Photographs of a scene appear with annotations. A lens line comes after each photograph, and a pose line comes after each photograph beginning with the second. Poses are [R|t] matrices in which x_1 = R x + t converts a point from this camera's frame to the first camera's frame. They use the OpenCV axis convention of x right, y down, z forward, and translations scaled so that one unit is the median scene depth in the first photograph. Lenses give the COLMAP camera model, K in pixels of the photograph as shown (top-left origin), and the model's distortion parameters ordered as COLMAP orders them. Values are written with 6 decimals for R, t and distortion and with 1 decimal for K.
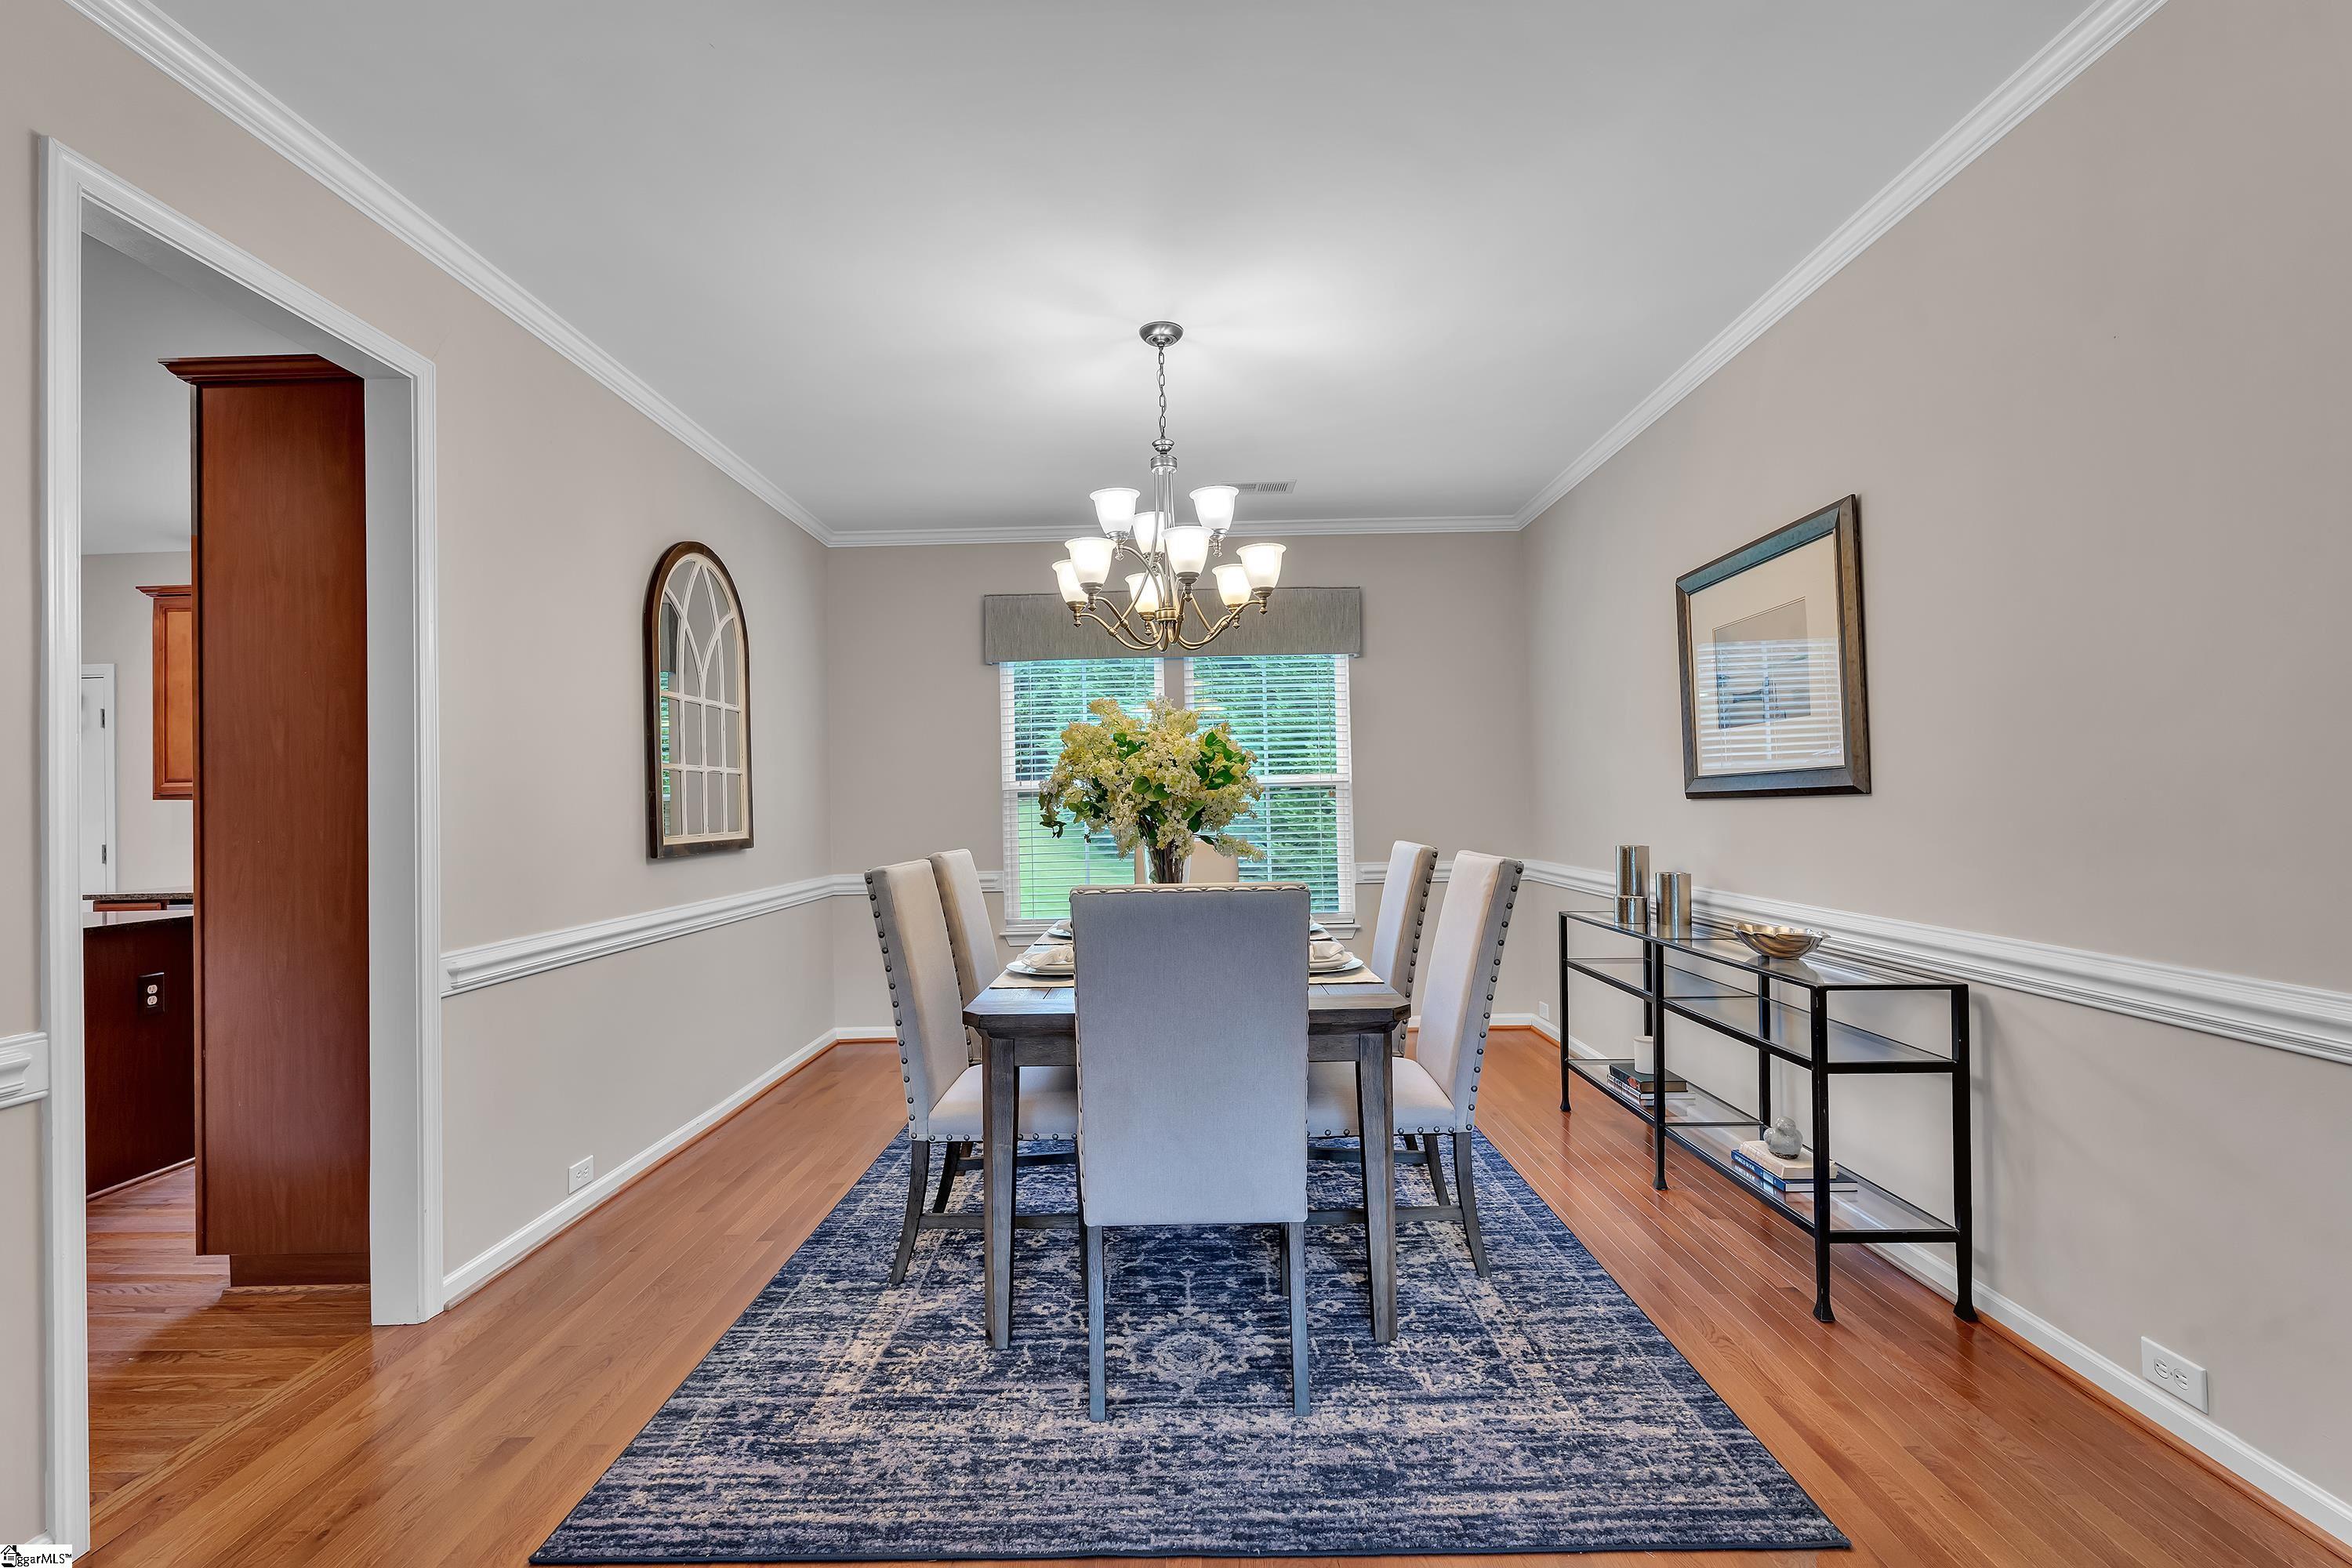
lens RADIAL K [[1017.4, 0, 1174.6], [0, 1017.4, 795.5], [0, 0, 1]] dist [-0.001998, -0.000228]
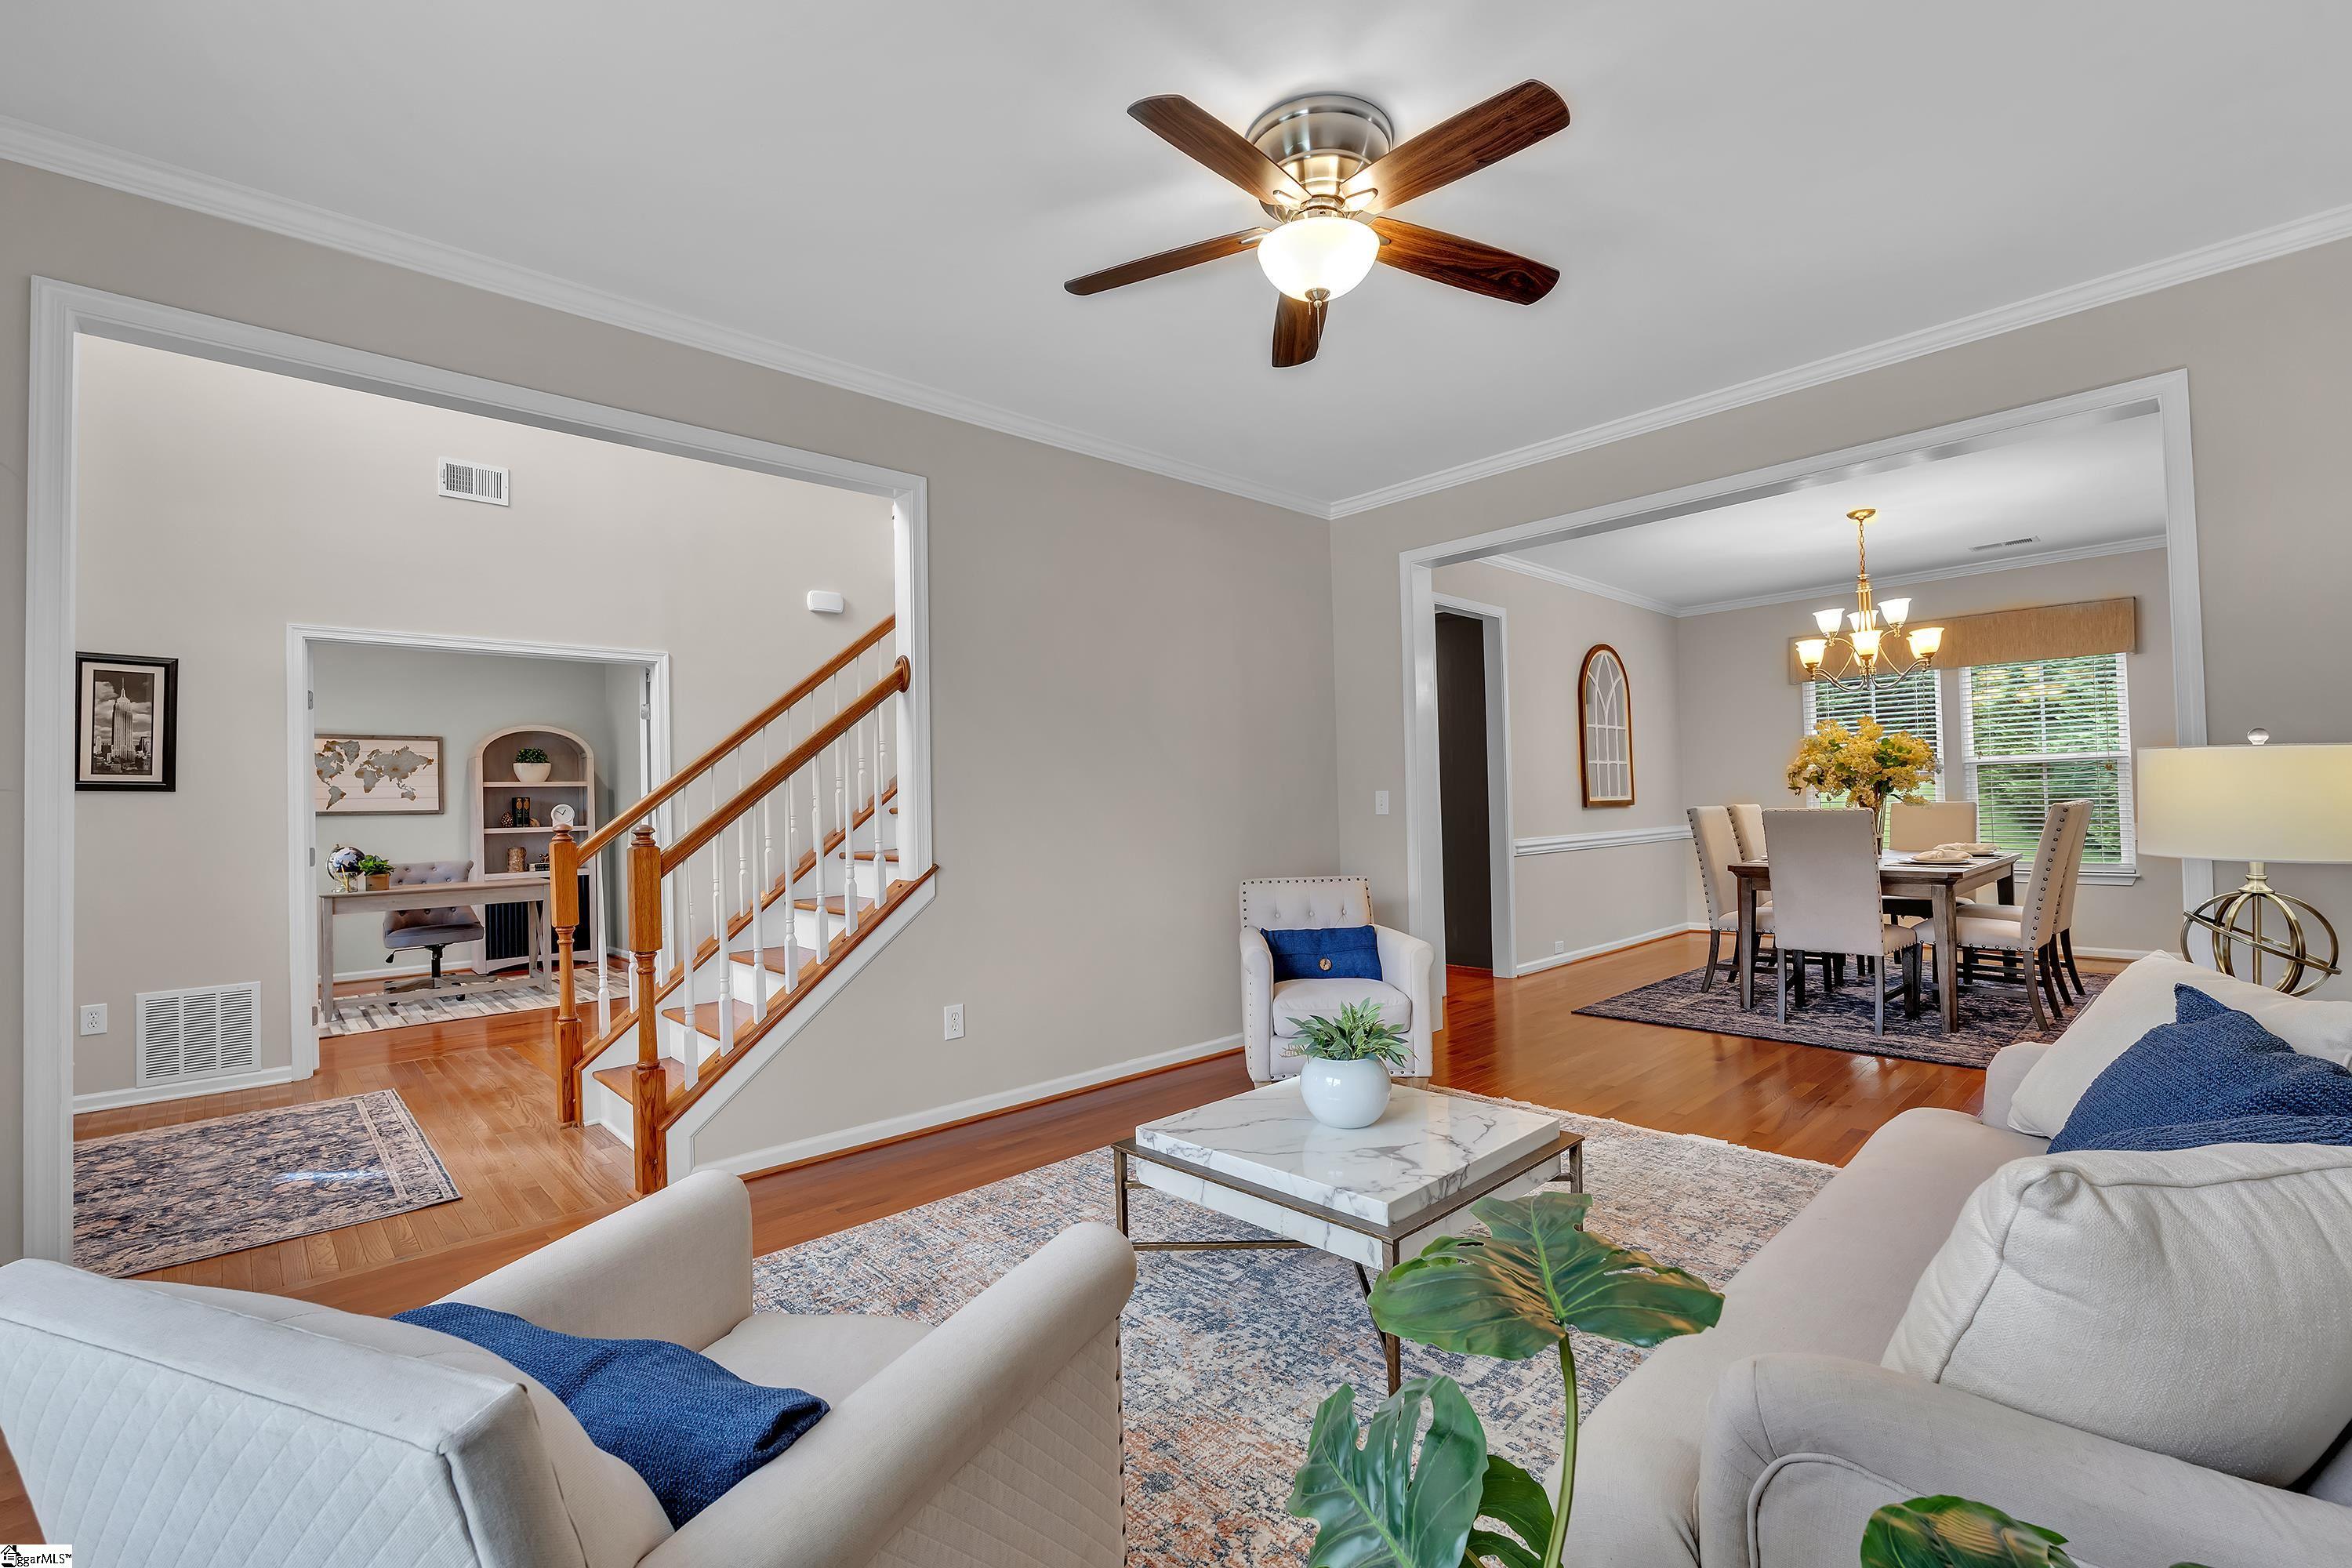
lens RADIAL K [[1017.4, 0, 1174.4], [0, 1017.4, 788.4], [0, 0, 1]] dist [-0.001998, -0.000228]
pose [[0.689093, -0.008124, -0.724627, 0.457248], [0.017022, 0.999843, 0.004977, -0.000986], [0.724473, -0.015764, 0.689123, -1.150750]]
